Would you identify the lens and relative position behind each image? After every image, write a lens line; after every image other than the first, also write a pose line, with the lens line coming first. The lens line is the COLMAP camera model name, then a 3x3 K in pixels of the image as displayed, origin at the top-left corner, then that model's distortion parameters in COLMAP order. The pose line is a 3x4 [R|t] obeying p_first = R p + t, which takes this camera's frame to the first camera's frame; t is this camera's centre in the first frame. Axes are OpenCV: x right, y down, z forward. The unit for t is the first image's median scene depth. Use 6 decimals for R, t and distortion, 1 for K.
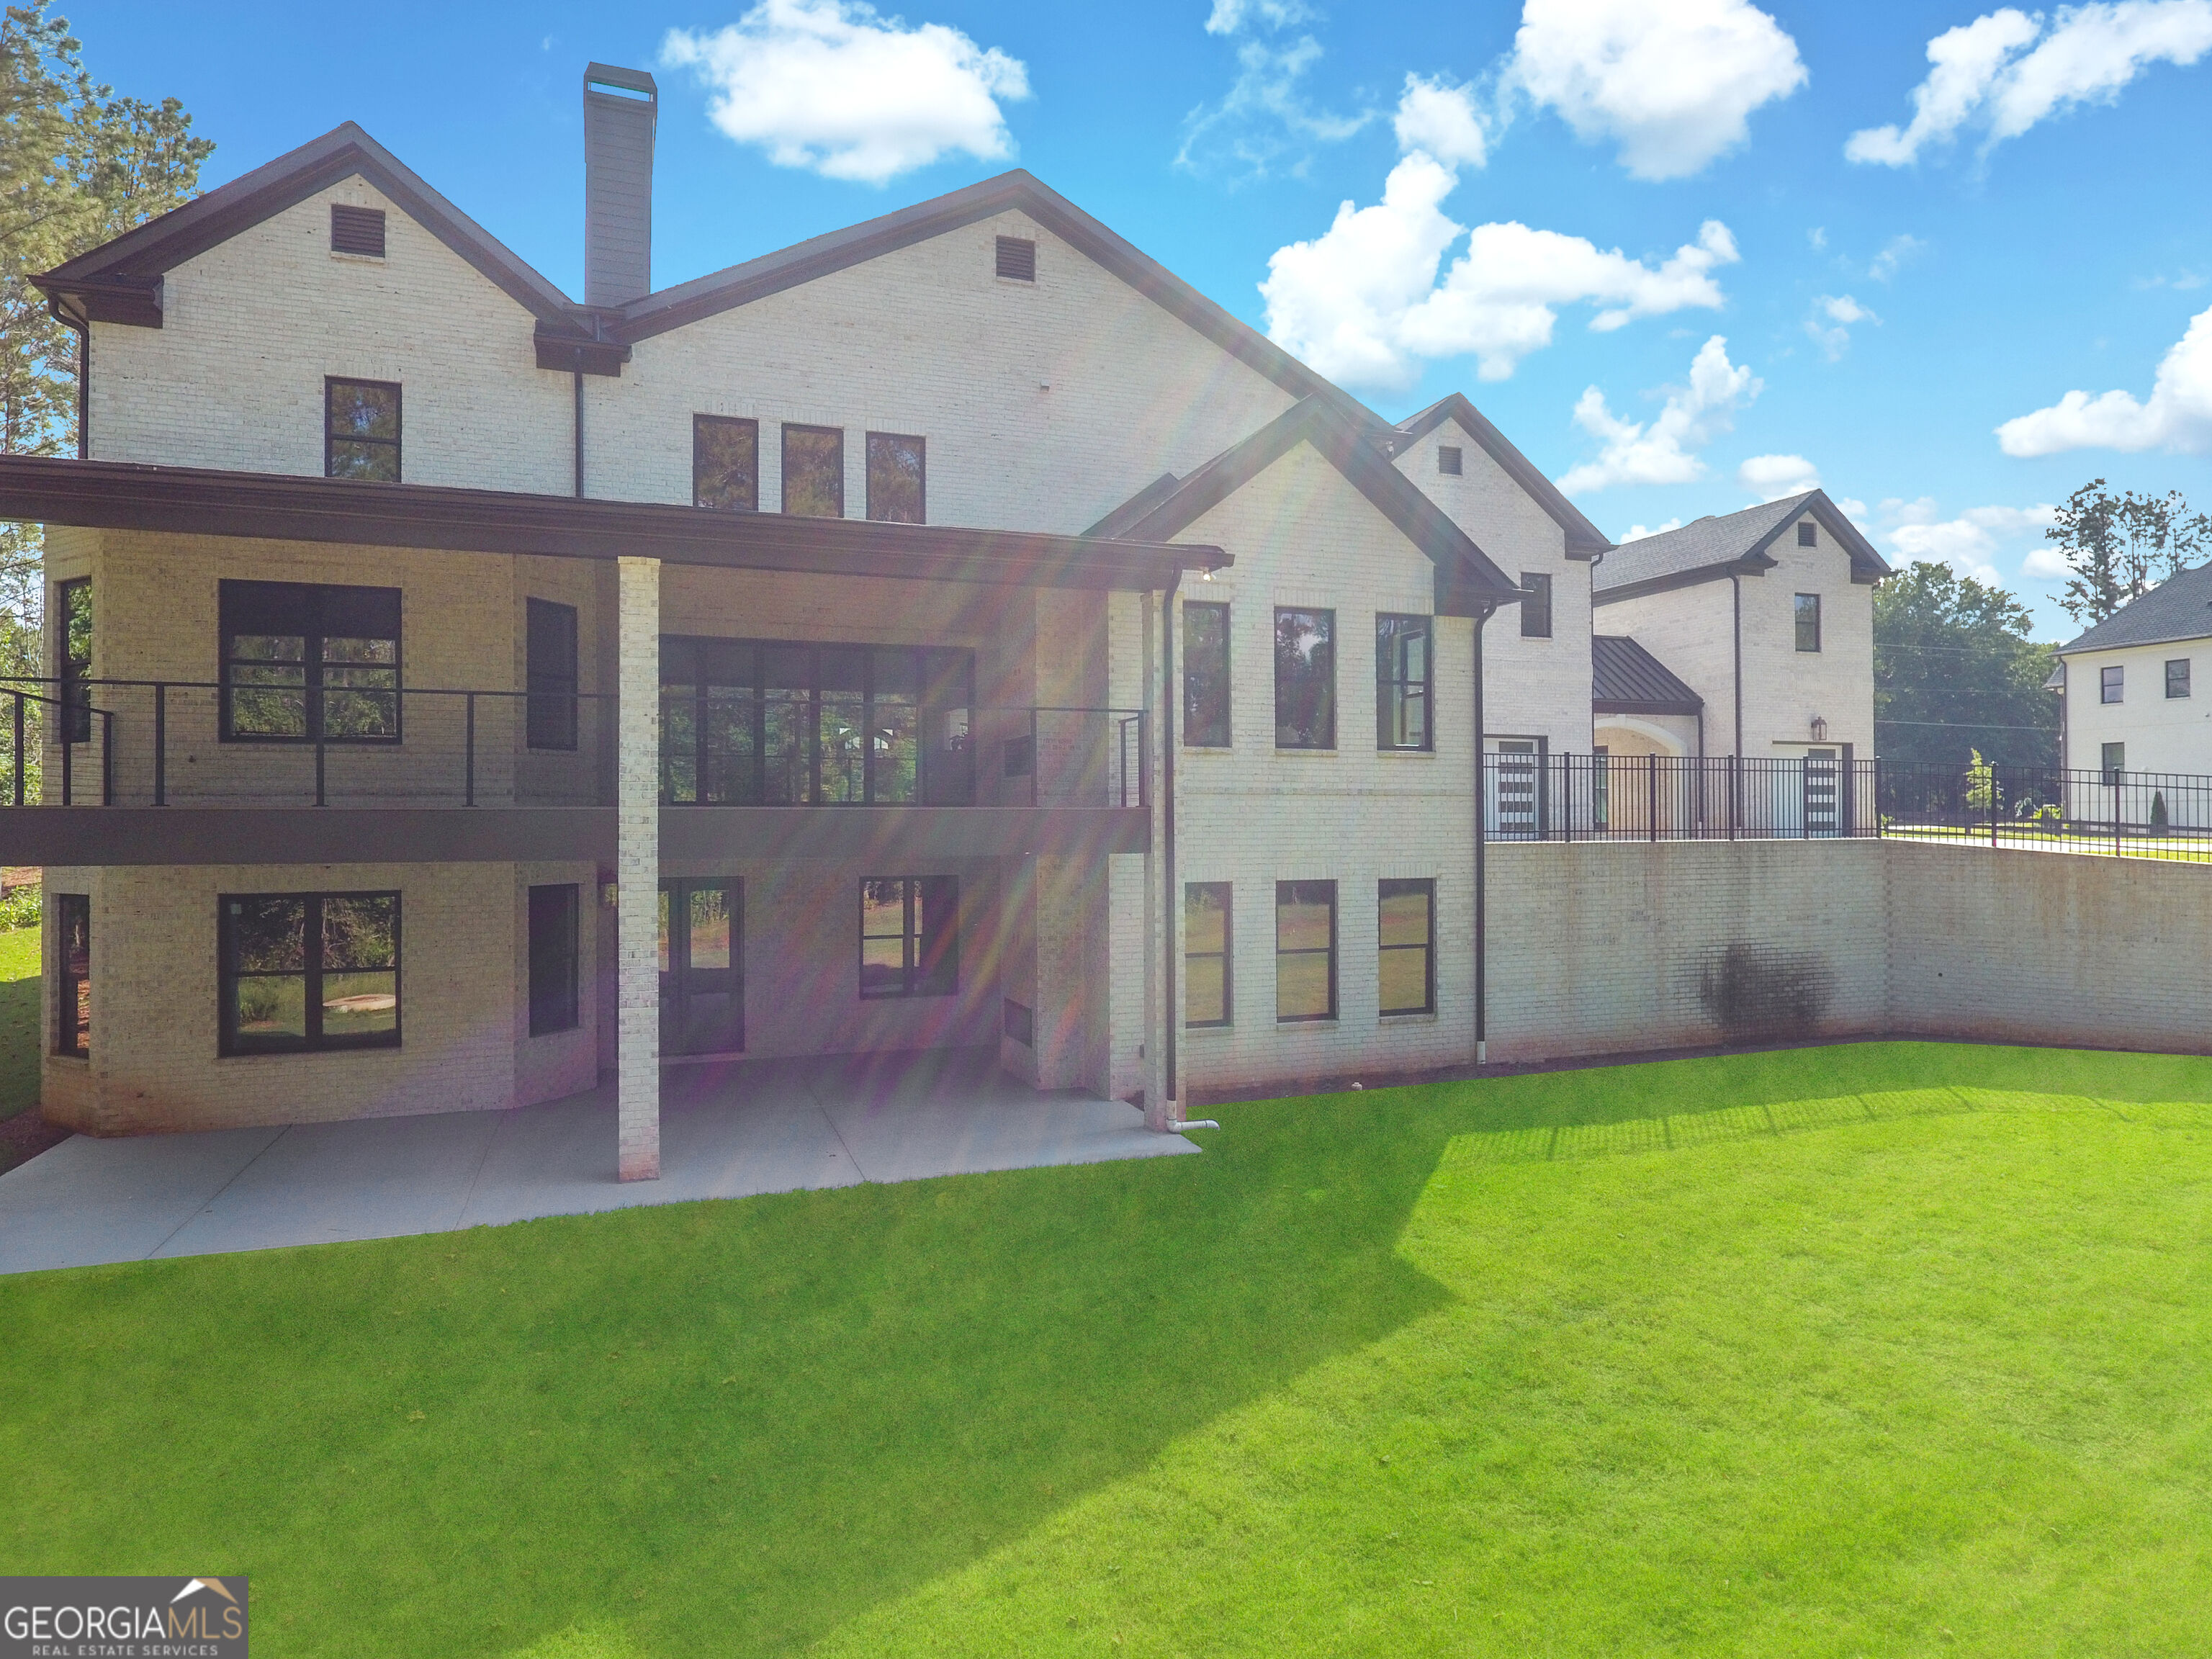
lens RADIAL K [[1265.1, 0, 1118.0], [0, 1265.1, 808.0], [0, 0, 1]] dist [0.000031, 0.001684]
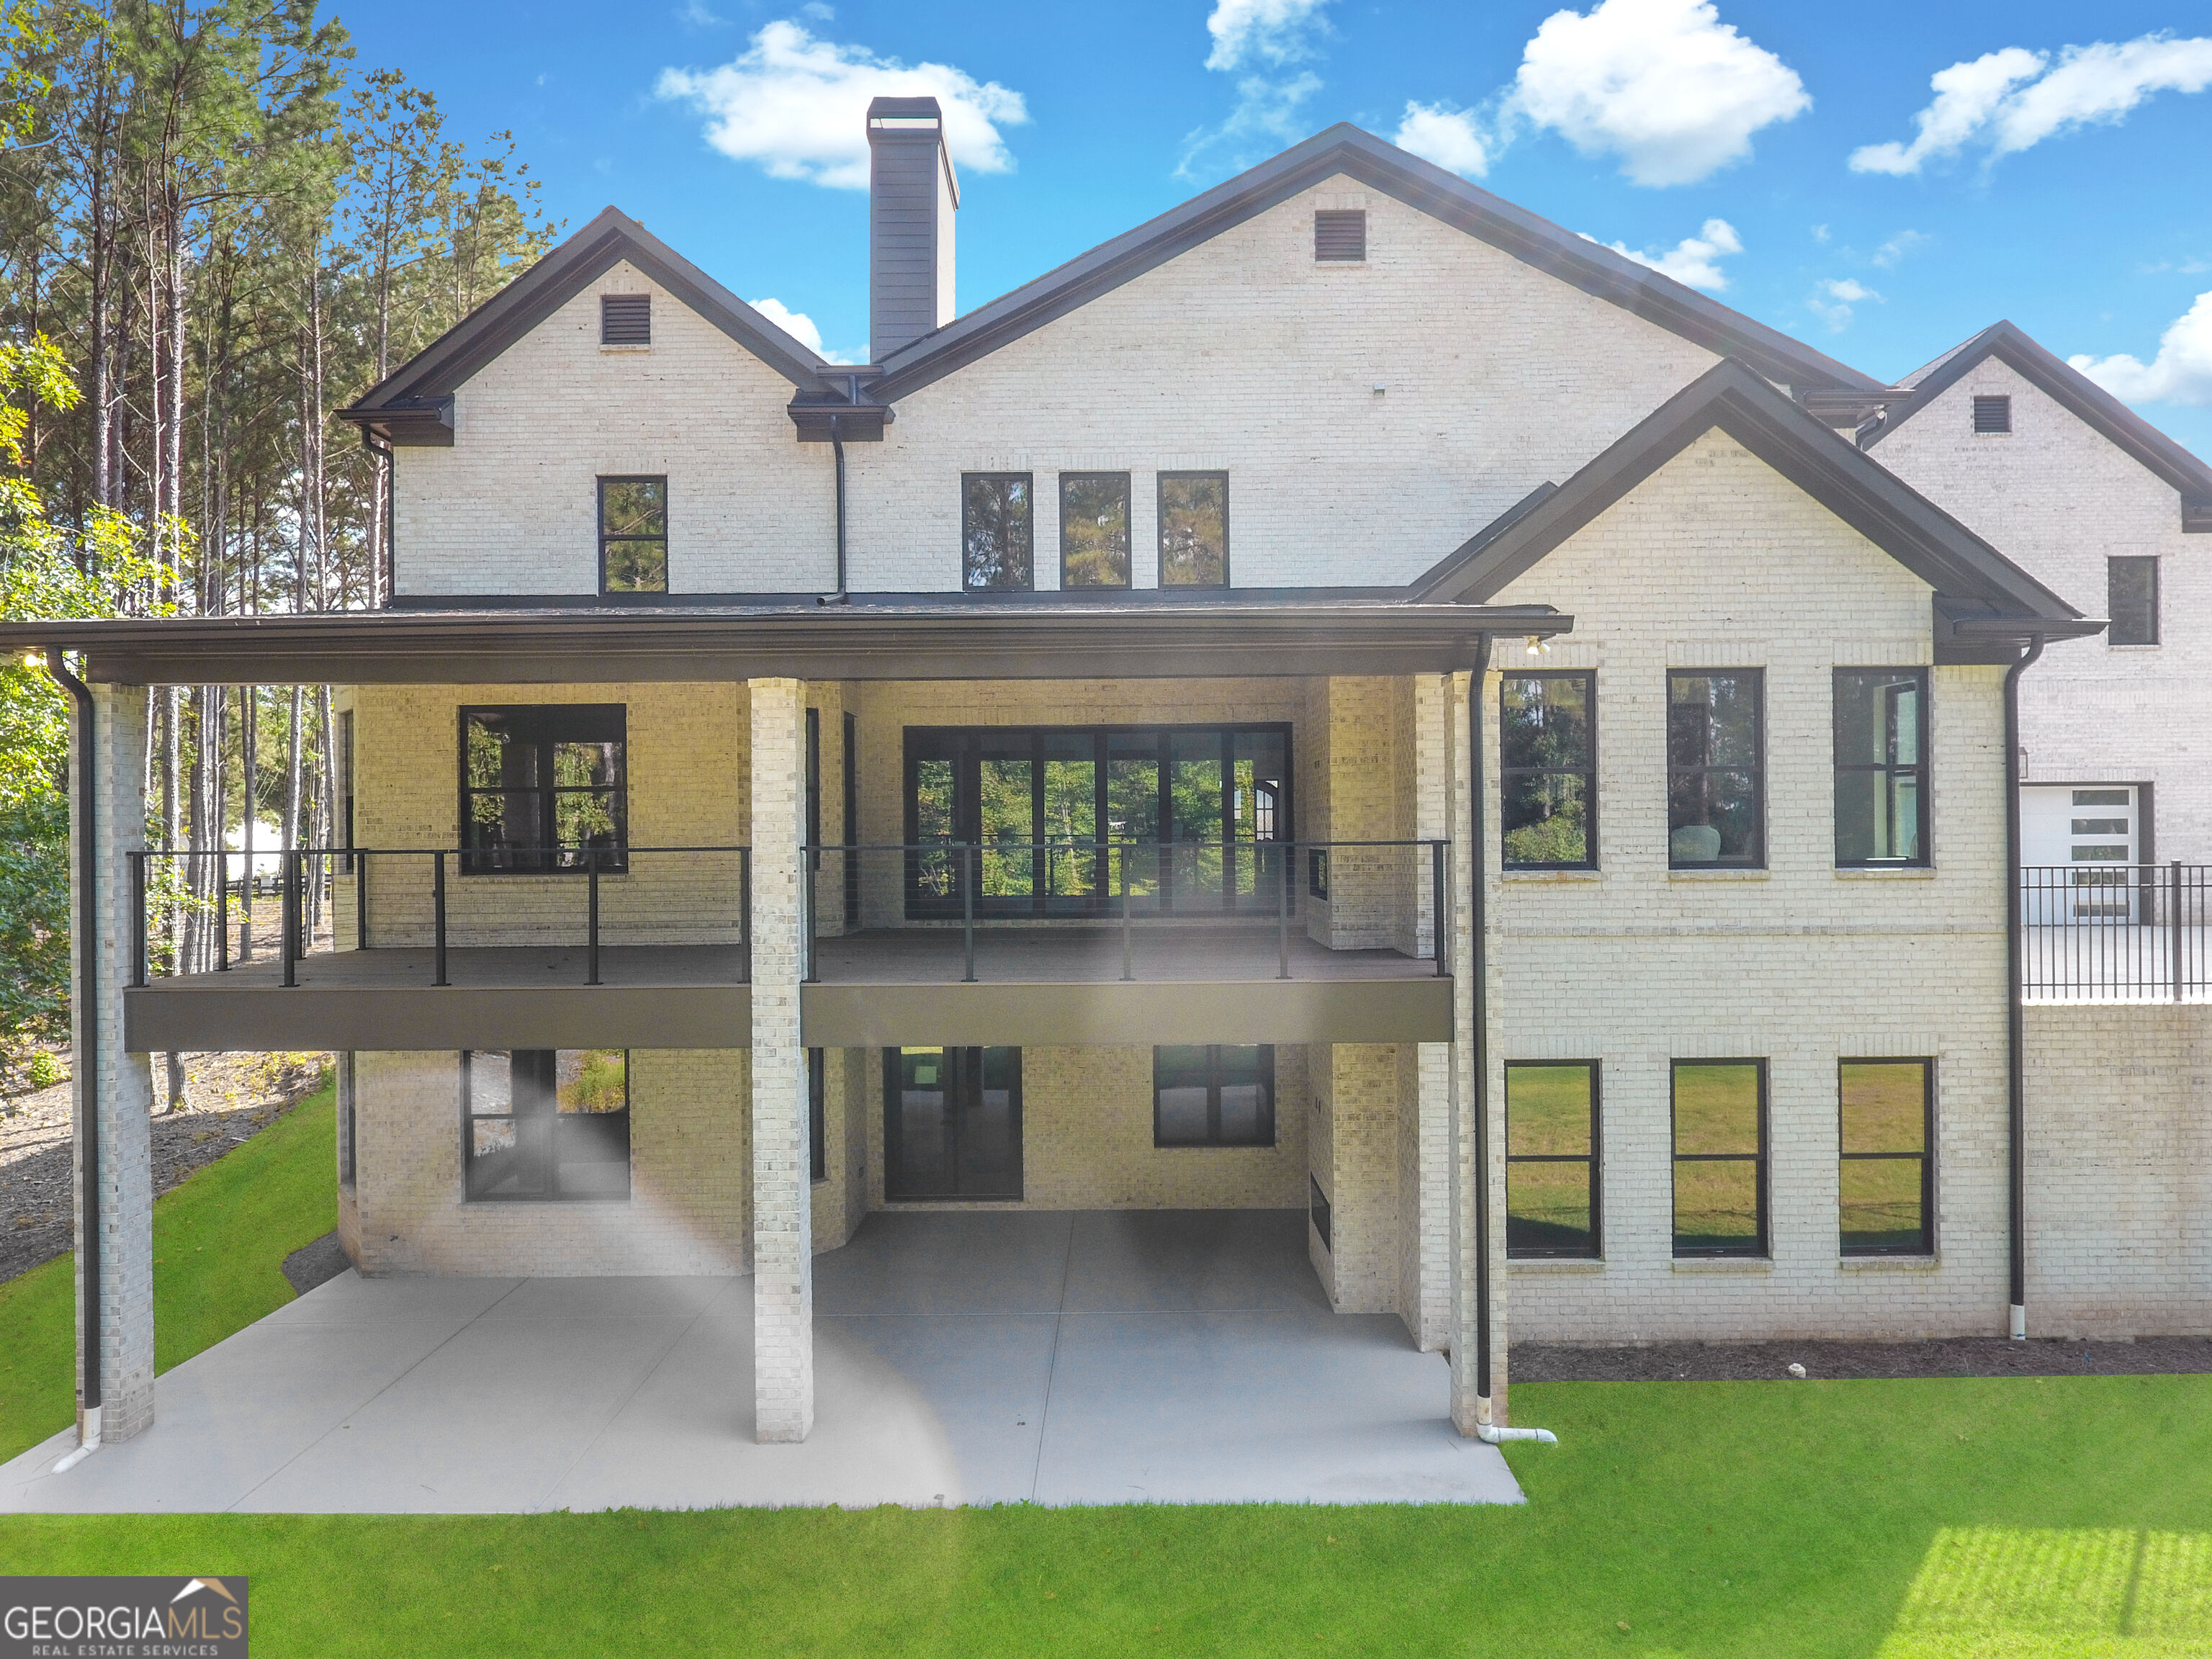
lens RADIAL K [[1297.7, 0, 1116.1], [0, 1297.7, 835.2], [0, 0, 1]] dist [0.001622, -0.001440]
pose [[0.938179, -0.004562, -0.346120, 0.082375], [0.007652, 0.999942, 0.007562, -0.071479], [0.346066, -0.009743, 0.938160, 0.205175]]
